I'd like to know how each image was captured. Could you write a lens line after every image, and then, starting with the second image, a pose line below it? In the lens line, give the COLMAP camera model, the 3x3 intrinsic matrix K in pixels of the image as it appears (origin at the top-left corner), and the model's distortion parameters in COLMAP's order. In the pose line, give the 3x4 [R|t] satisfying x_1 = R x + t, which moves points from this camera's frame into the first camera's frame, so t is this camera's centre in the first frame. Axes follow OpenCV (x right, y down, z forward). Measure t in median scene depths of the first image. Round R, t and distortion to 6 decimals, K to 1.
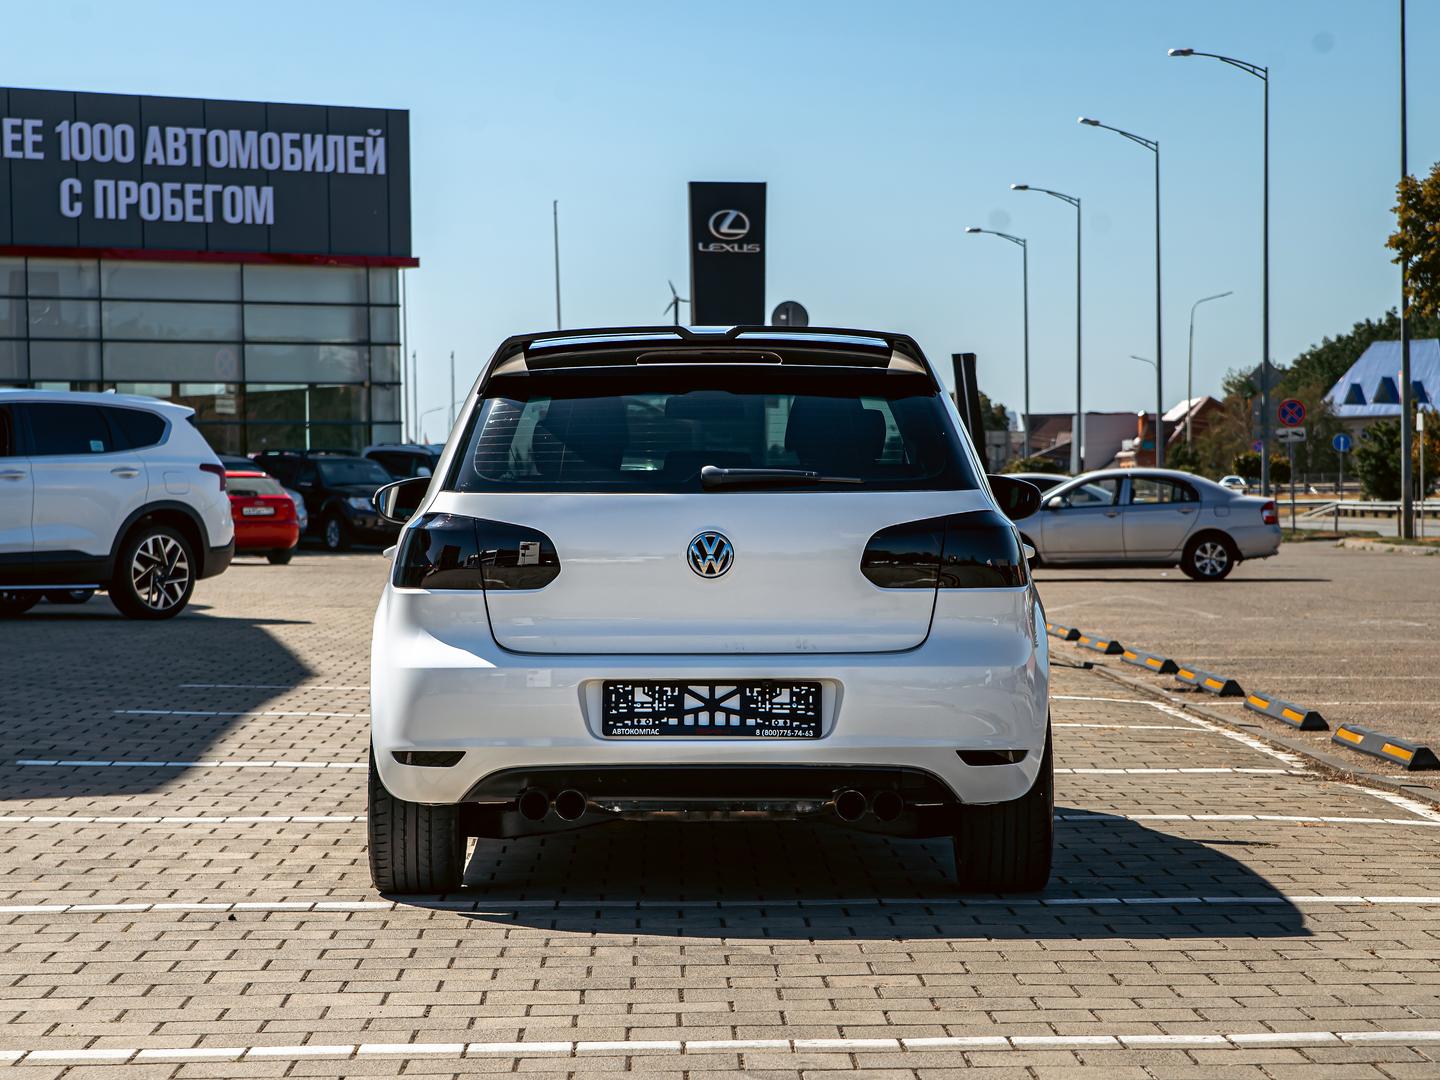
lens RADIAL K [[3183.4, 0, 687.7], [0, 3183.4, 562.4], [0, 0, 1]] dist [0.123195, 0.407387]
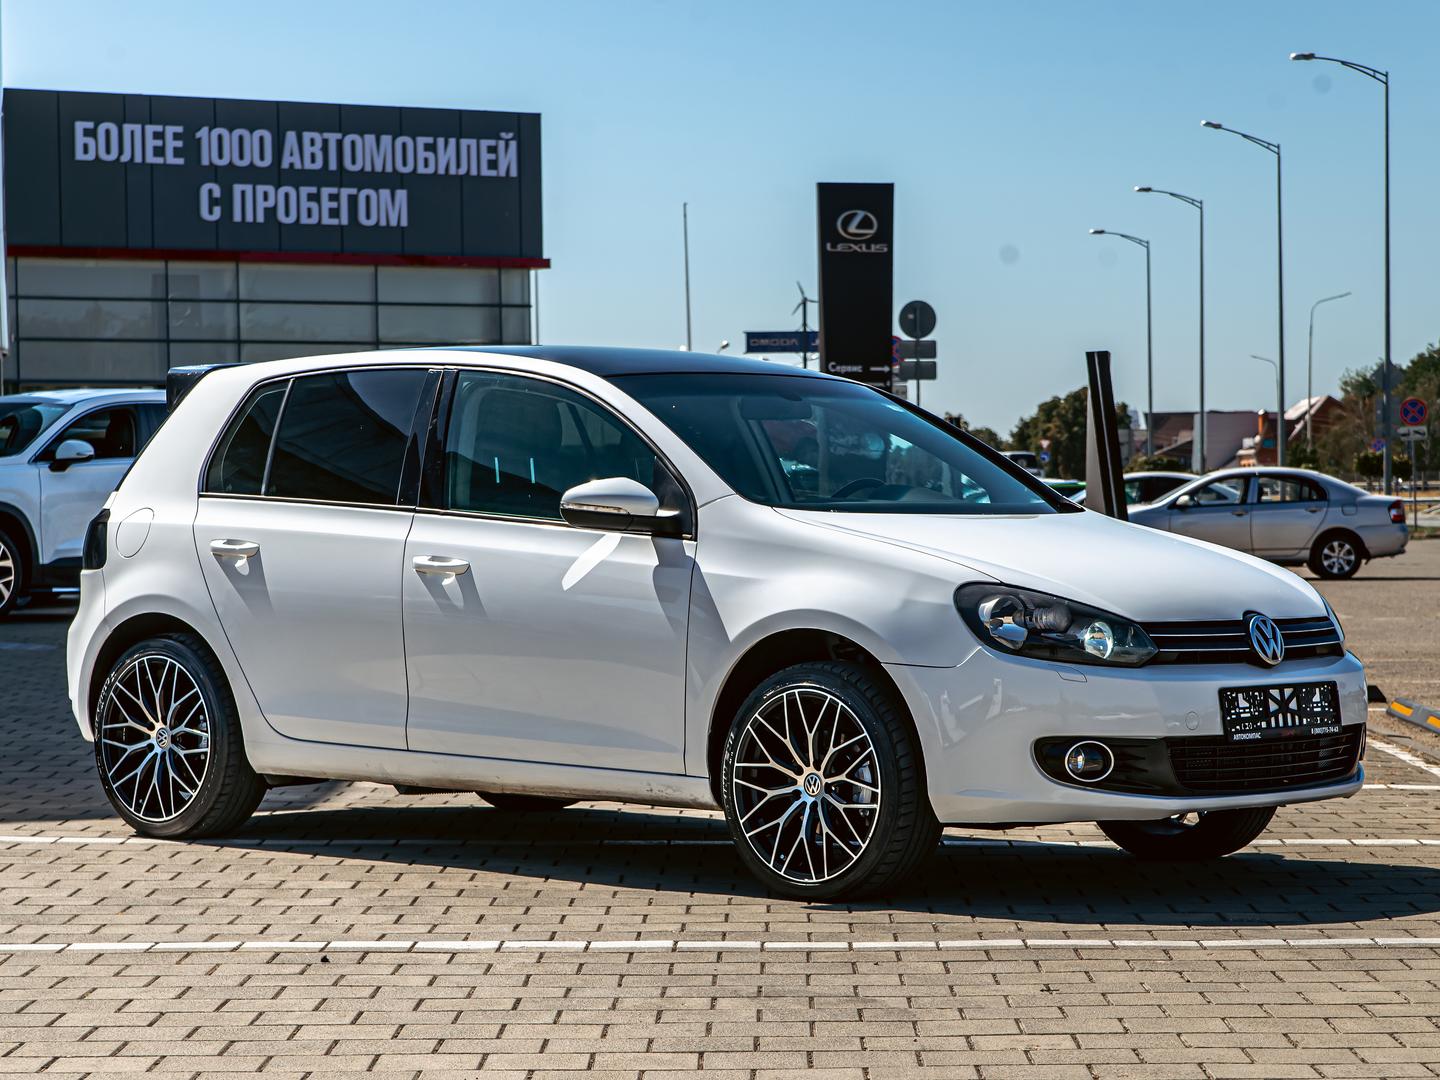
lens RADIAL K [[3579.8, 0, 721.7], [0, 3579.8, 579.2], [0, 0, 1]] dist [-0.006103, 0.097767]
pose [[0.999641, 0.000335, -0.026810, 0.000562], [-0.000355, 1.000000, -0.000729, 0.006101], [0.026809, 0.000738, 0.999640, -0.117883]]
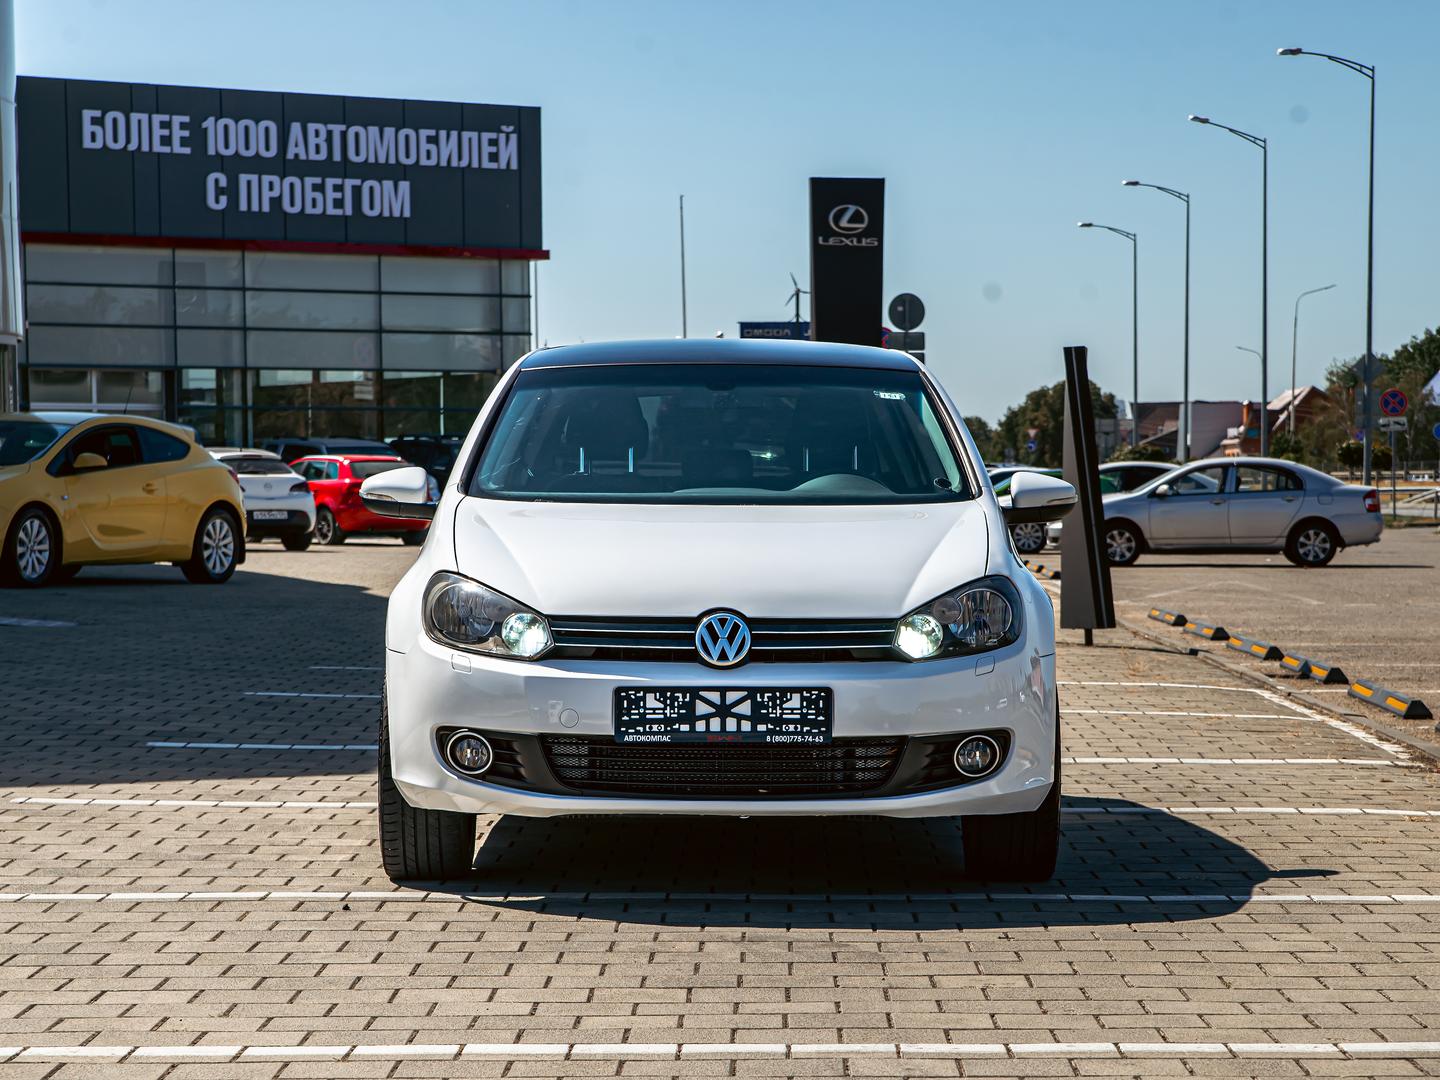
lens RADIAL K [[3204.4, 0, 718.5], [0, 3204.4, 621.4], [0, 0, 1]] dist [0.132101, 0.479180]
pose [[0.999688, 0.006561, -0.024089, -0.002844], [-0.006124, 0.999816, 0.018177, 0.005286], [0.024204, -0.018024, 0.999545, -0.040597]]
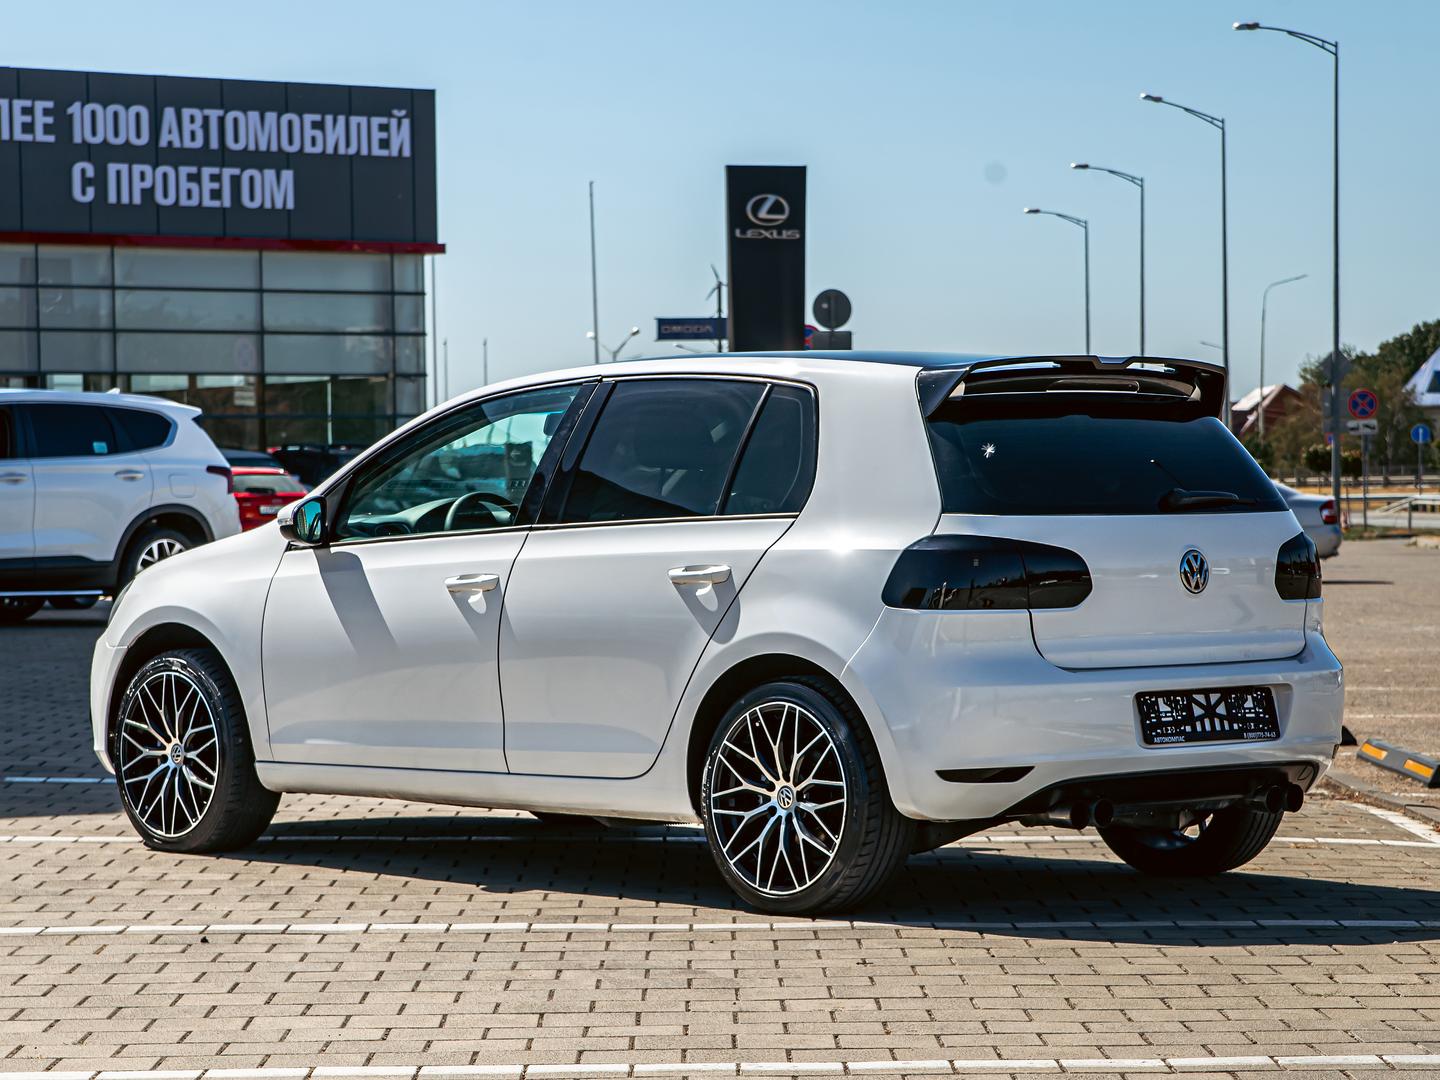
lens RADIAL K [[3123.1, 0, 622.1], [0, 3123.1, 579.7], [0, 0, 1]] dist [0.119551, 0.308541]
pose [[0.999988, 0.000457, -0.004792, -0.023486], [-0.000480, 0.999989, -0.004641, 0.008567], [0.004789, 0.004643, 0.999978, 0.053842]]
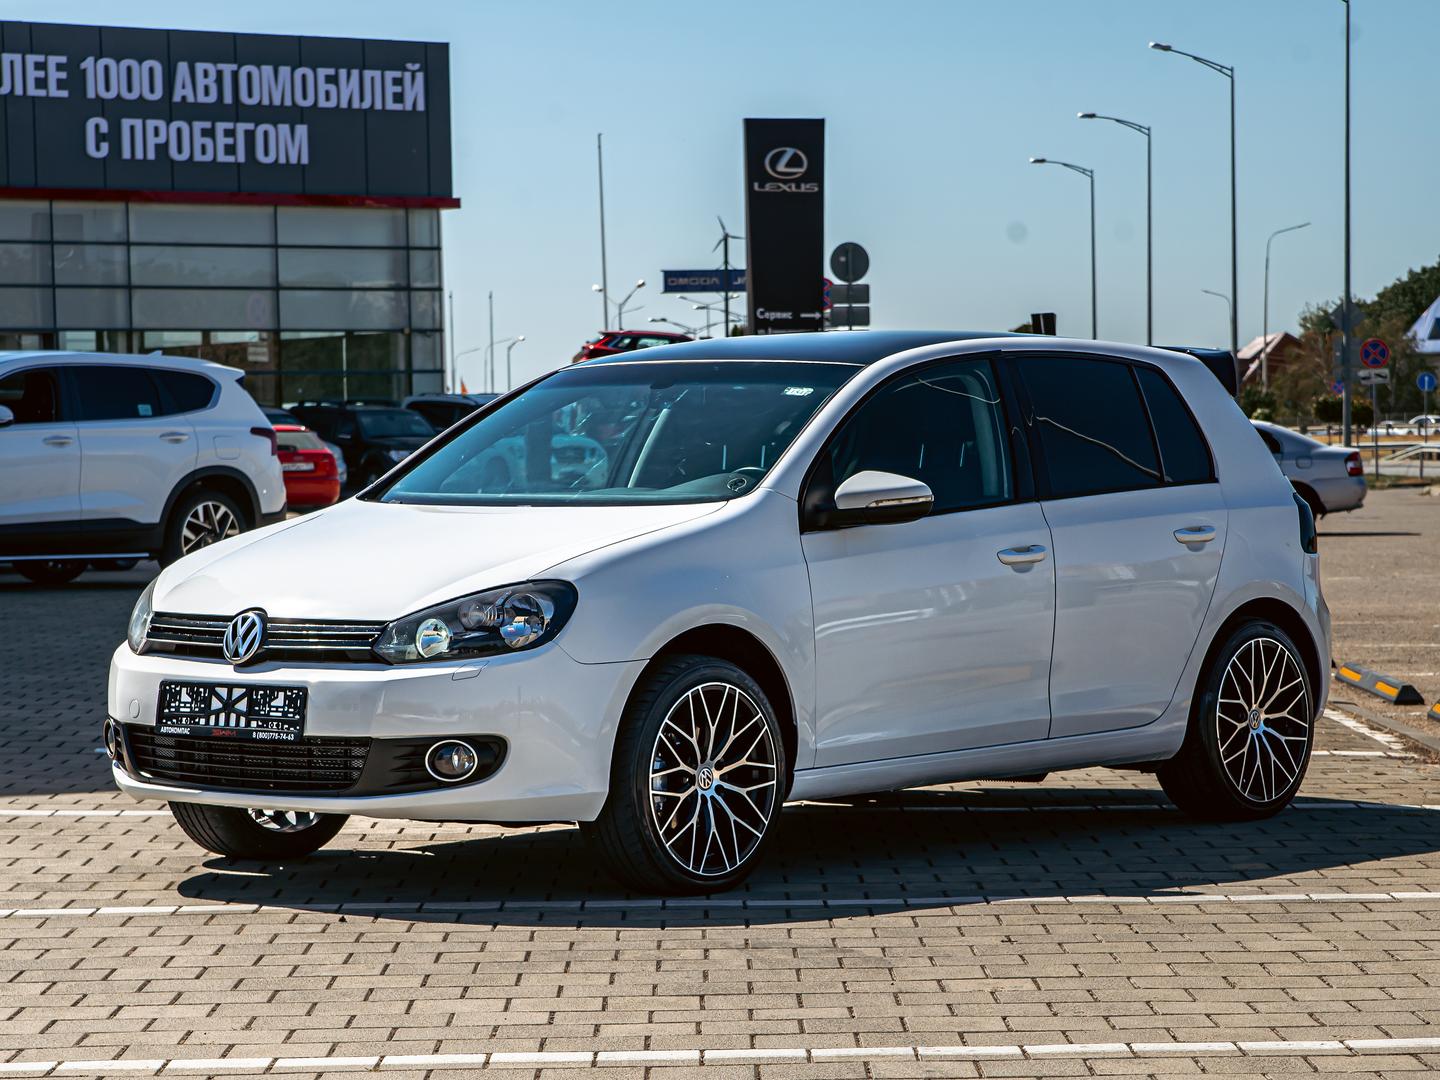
lens RADIAL K [[3140.4, 0, 774.0], [0, 3140.4, 625.3], [0, 0, 1]] dist [0.122607, 0.261171]
pose [[0.999921, -0.005014, -0.011485, 0.017558], [0.005186, 0.999873, 0.015048, 0.016472], [0.011409, -0.015106, 0.999821, 0.048586]]
